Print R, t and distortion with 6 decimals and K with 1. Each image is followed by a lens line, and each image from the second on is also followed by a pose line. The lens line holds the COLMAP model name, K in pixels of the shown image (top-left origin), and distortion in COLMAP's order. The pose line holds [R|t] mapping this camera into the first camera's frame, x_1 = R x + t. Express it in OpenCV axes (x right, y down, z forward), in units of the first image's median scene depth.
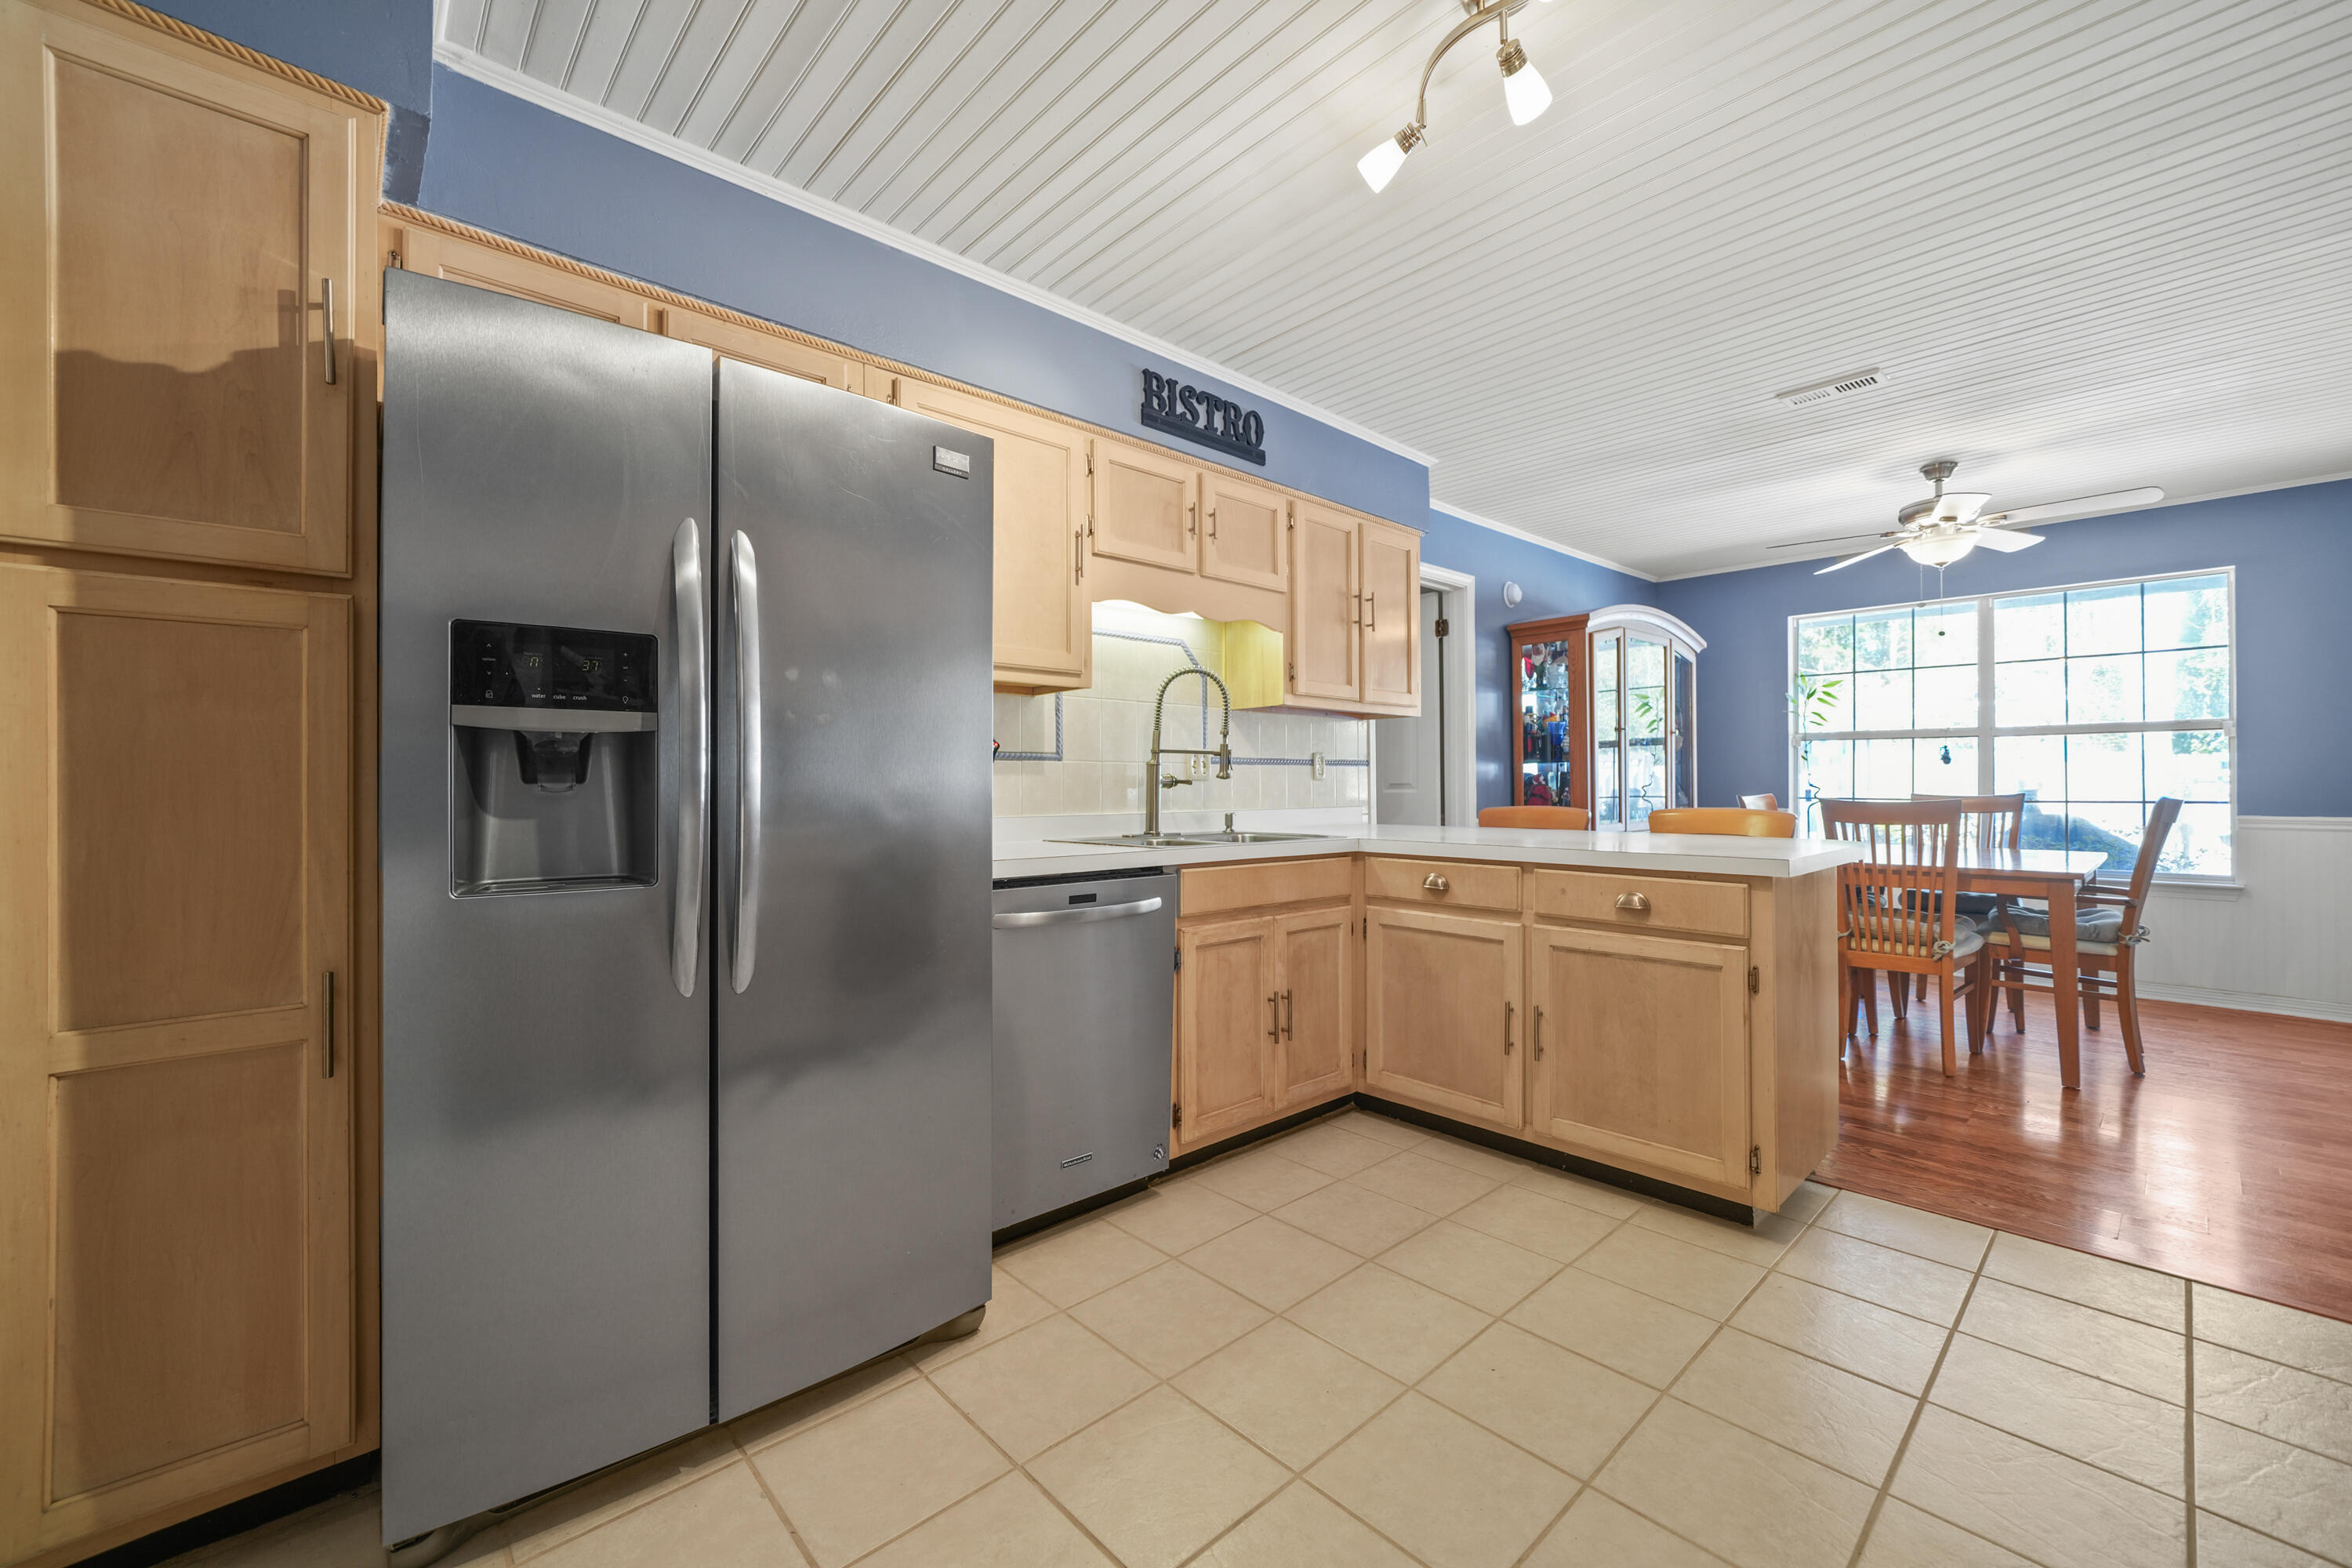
lens RADIAL K [[938.9, 0, 1171.1], [0, 938.9, 789.3], [0, 0, 1]] dist [-0.009322, -0.000049]
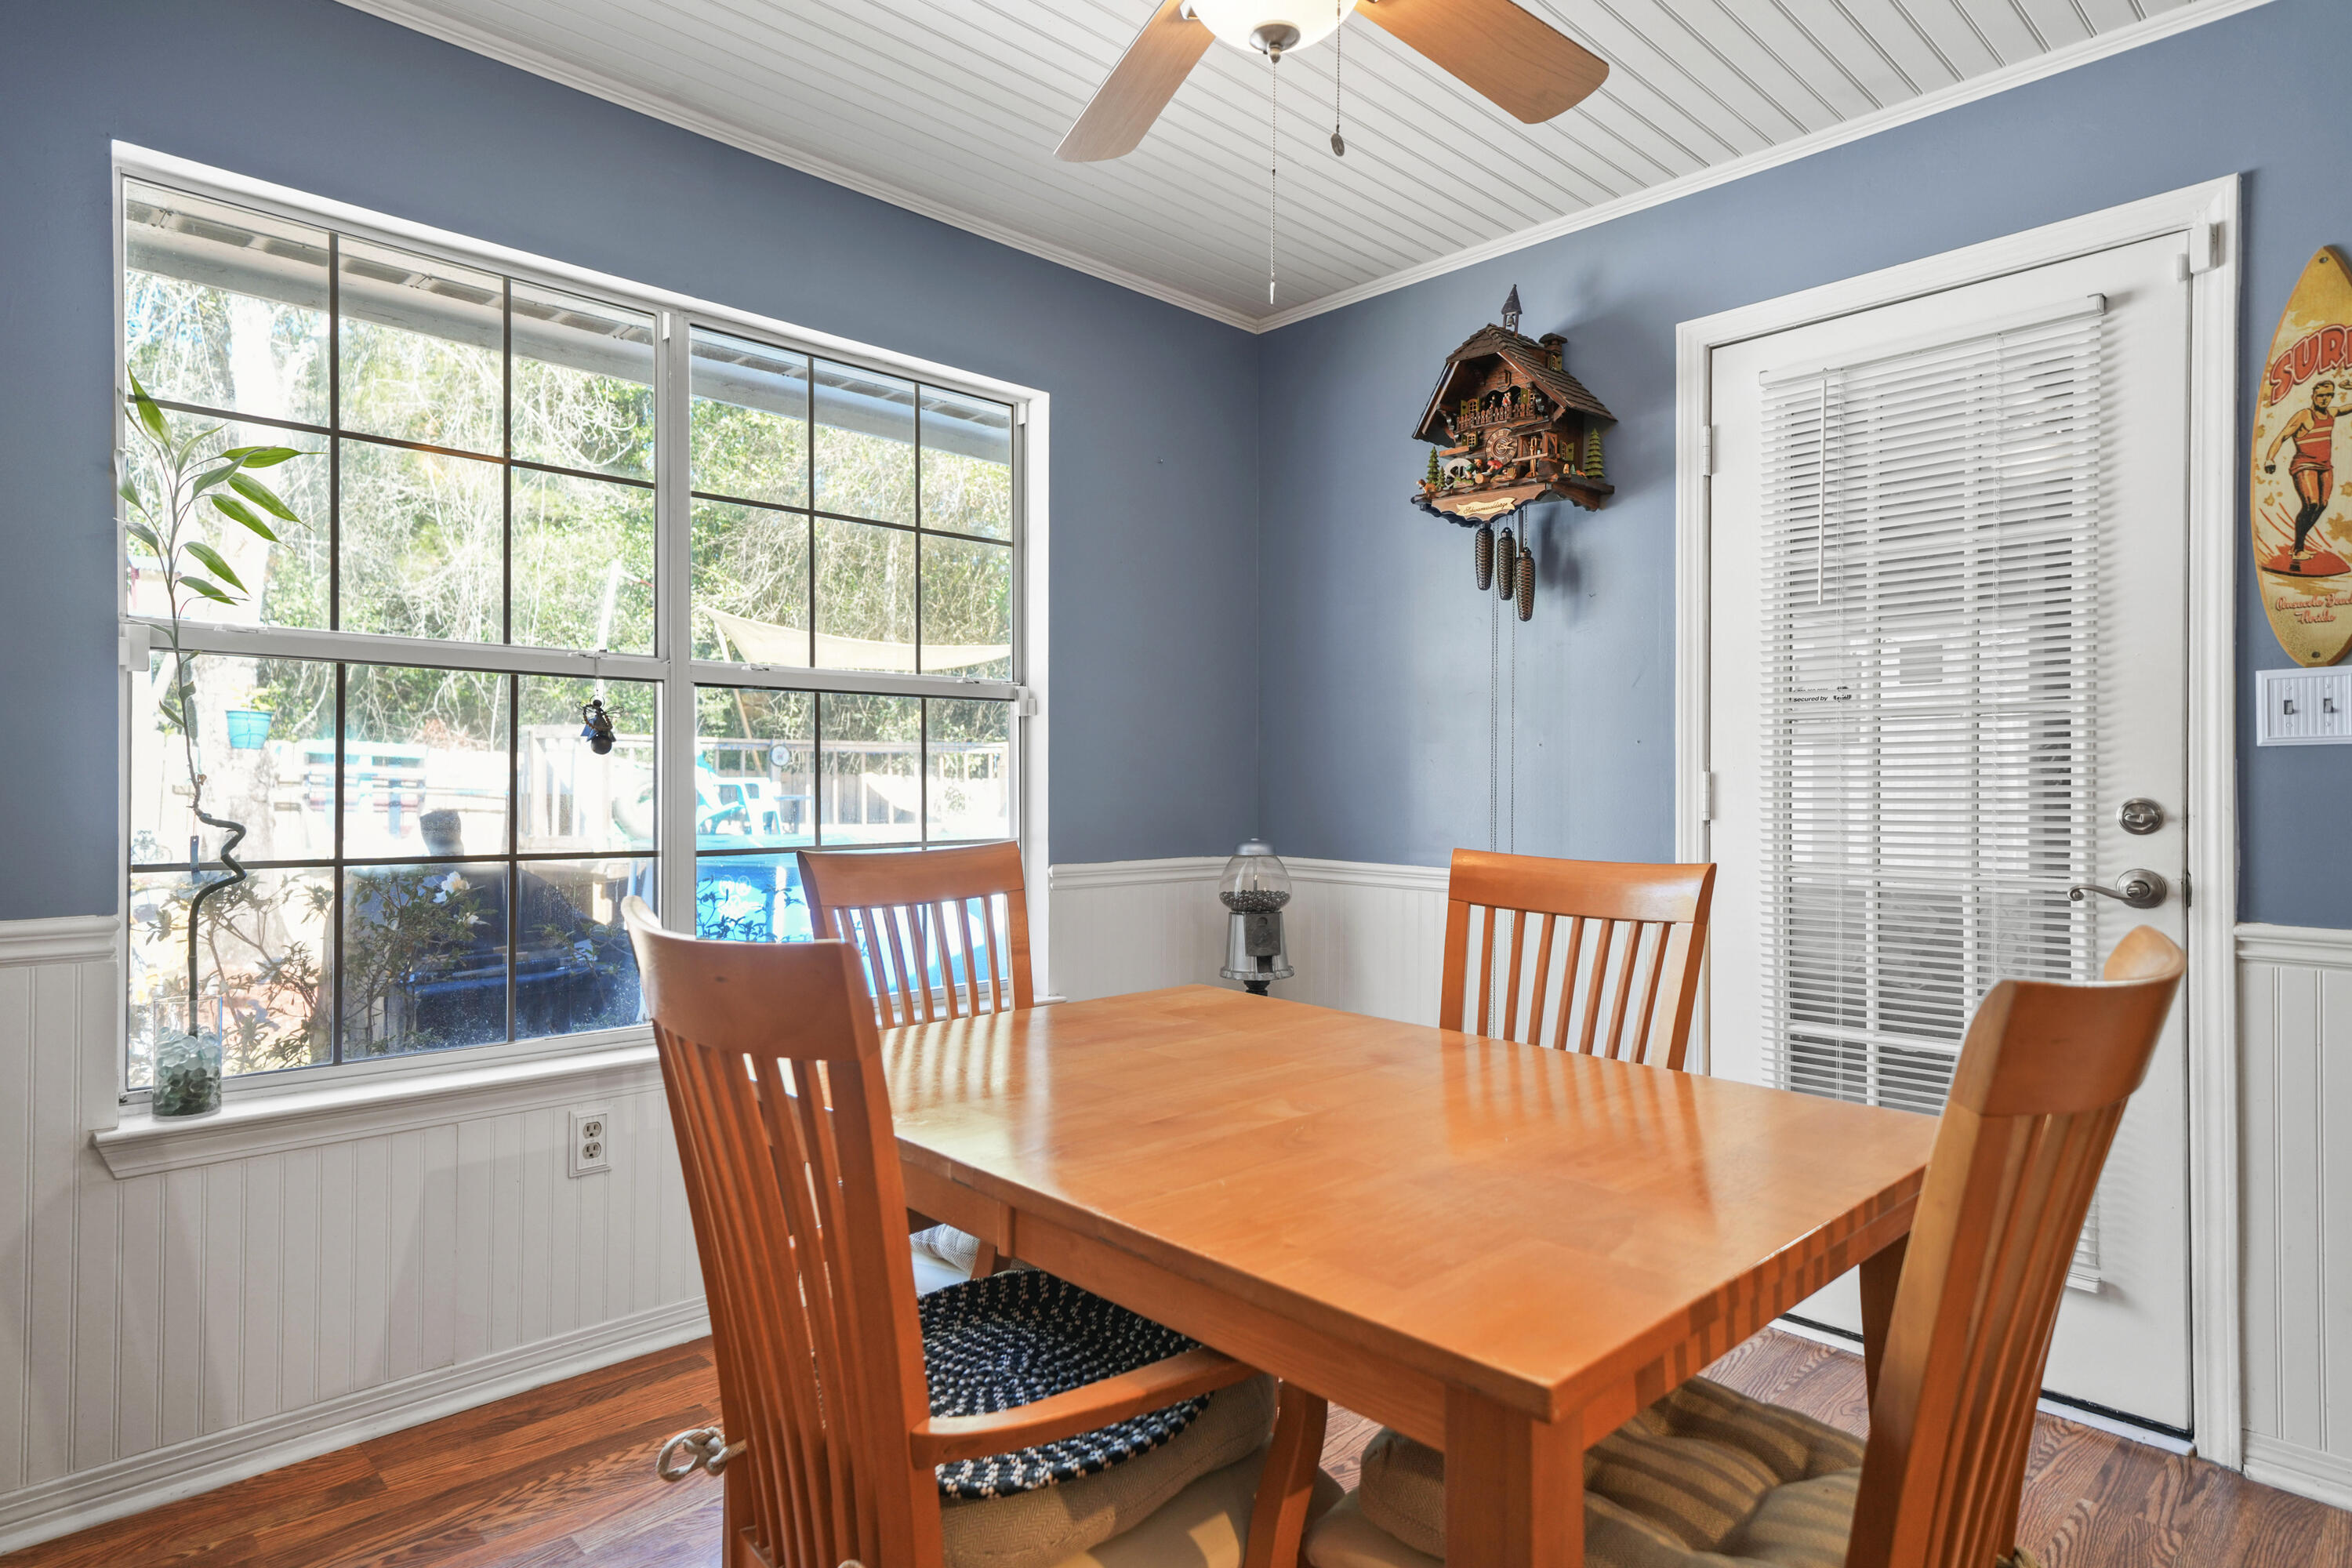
lens RADIAL K [[1289.1, 0, 1188.3], [0, 1289.1, 795.9], [0, 0, 1]] dist [-0.000856, 0.011247]
pose [[-0.017503, -0.010958, 0.999787, 0.332034], [0.001278, 0.999939, 0.010982, -0.014990], [-0.999846, 0.001470, -0.017488, 0.778206]]
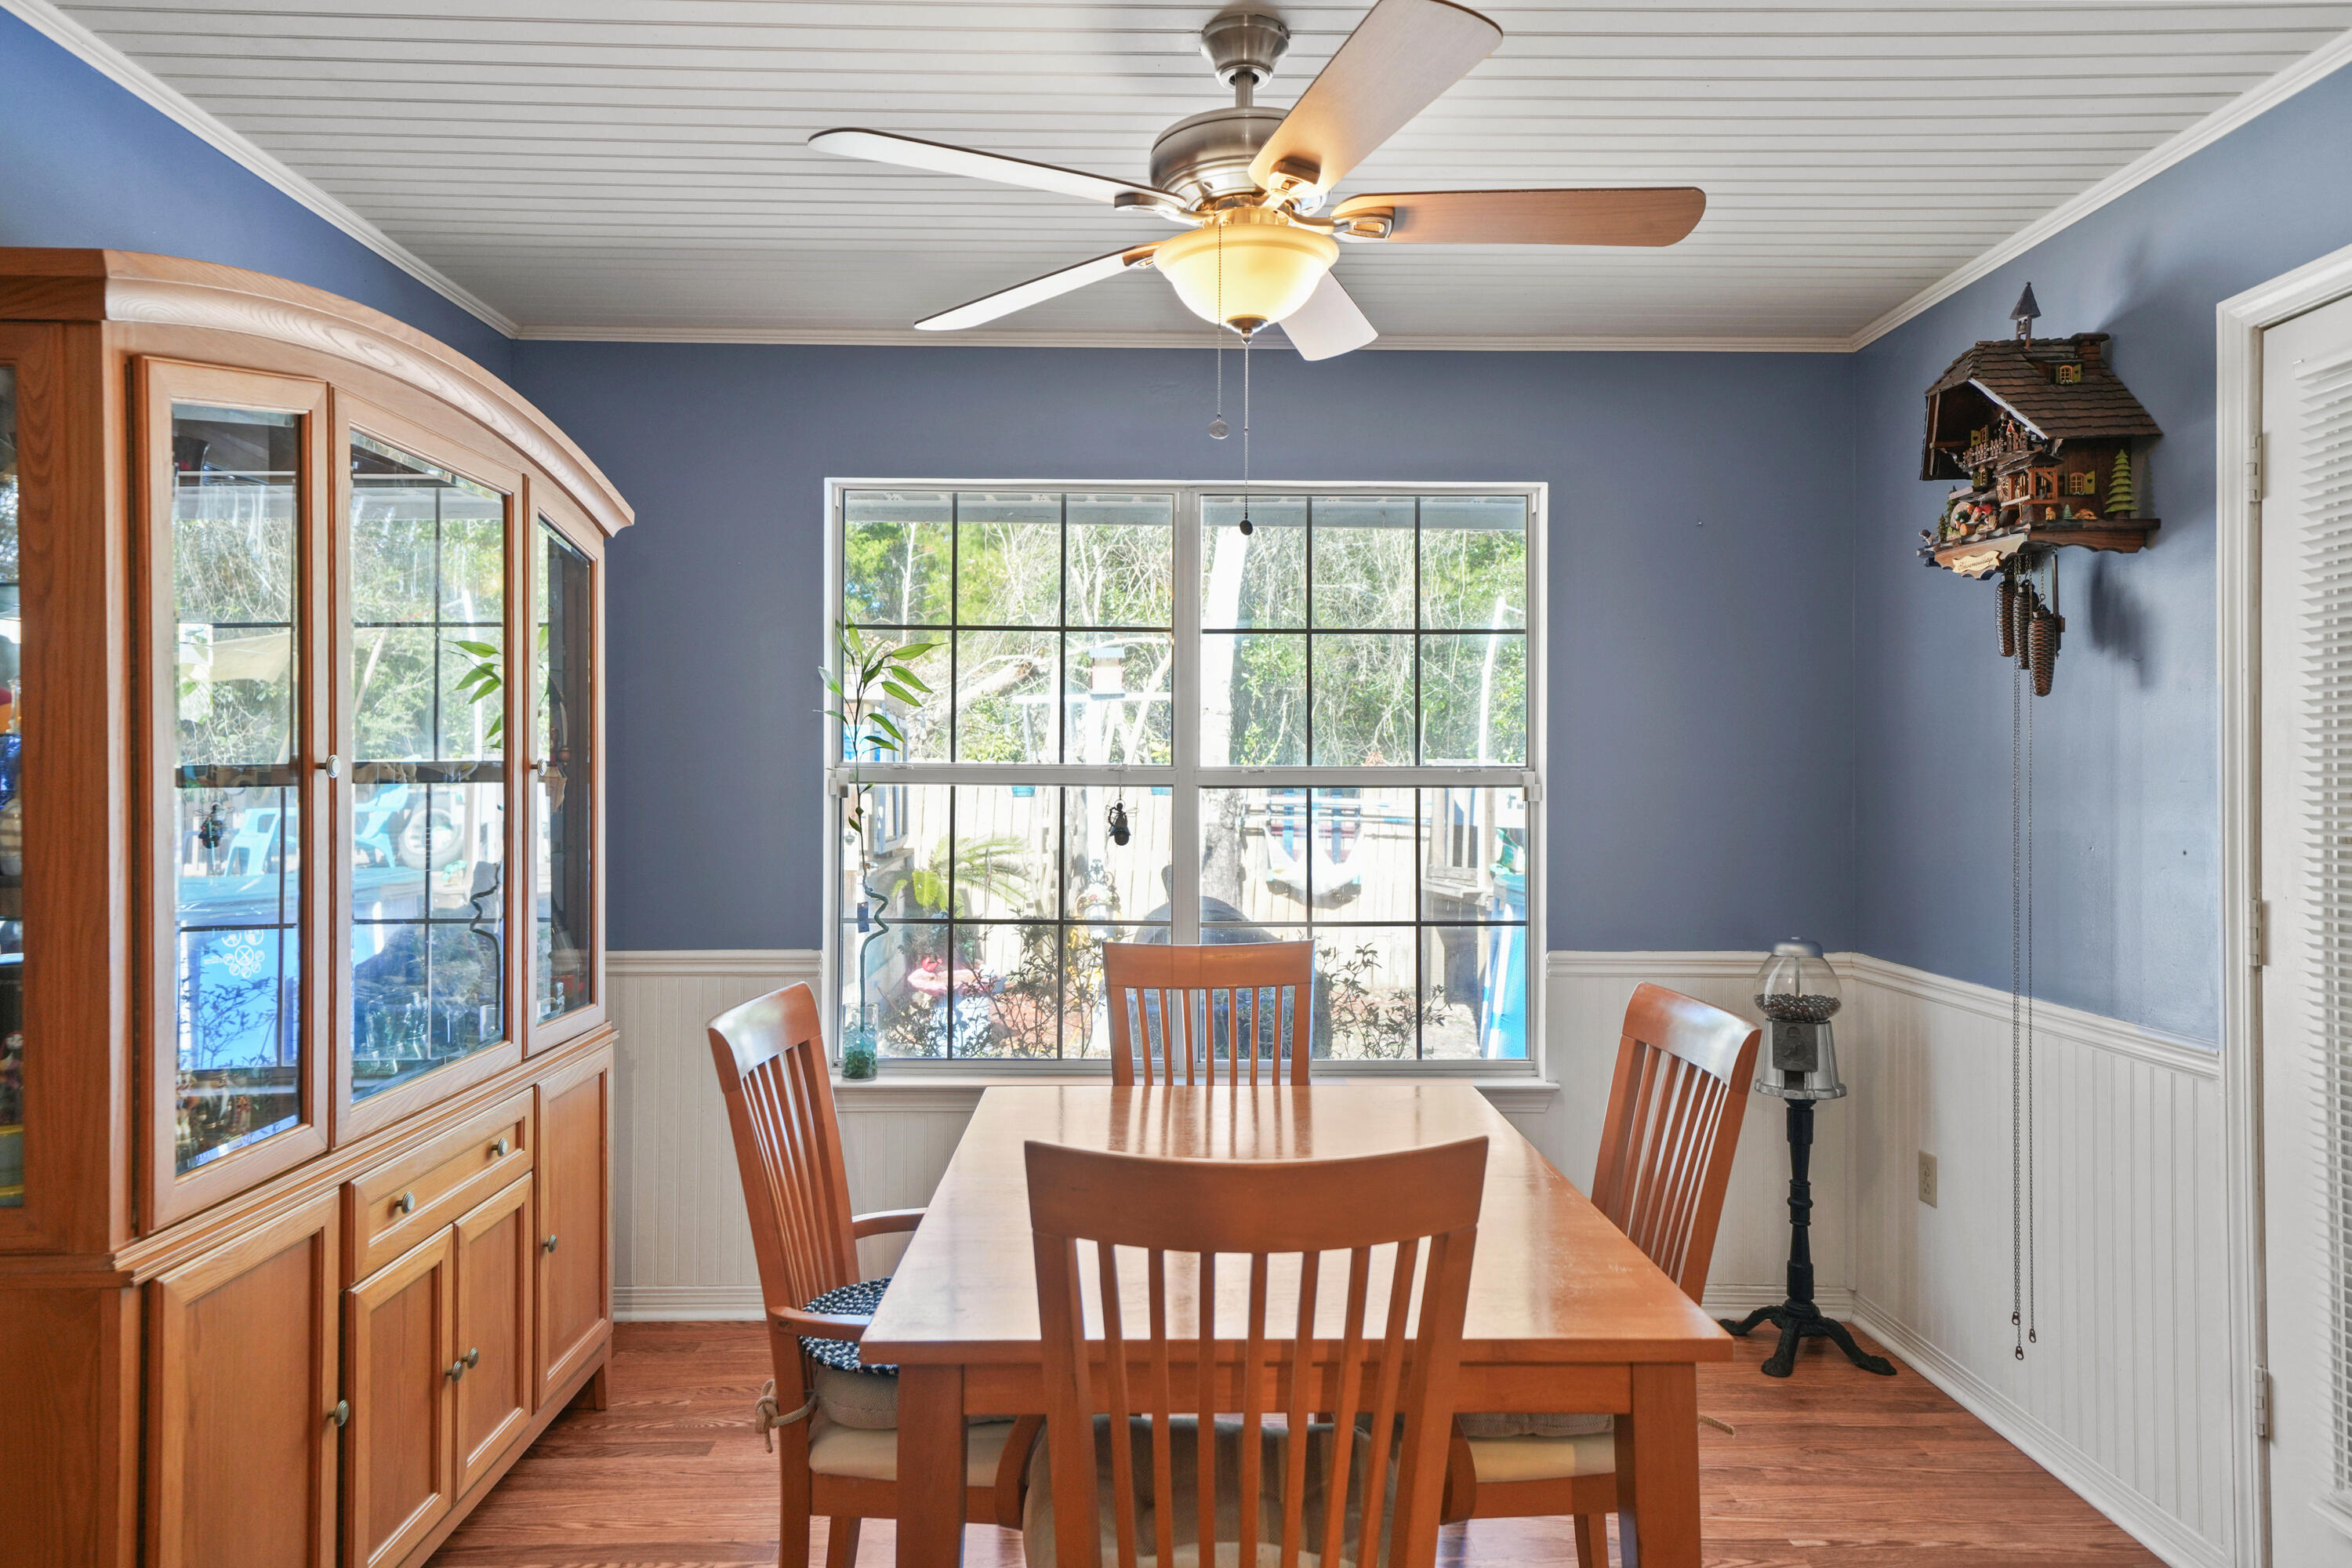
lens RADIAL K [[1473.9, 0, 1177.0], [0, 1473.9, 792.3], [0, 0, 1]] dist [0.004223, 0.002356]
pose [[0.661564, 0.000942, 0.749888, 0.301557], [-0.002268, 0.999997, 0.000745, -0.052186], [-0.749885, -0.002193, 0.661565, 0.494505]]
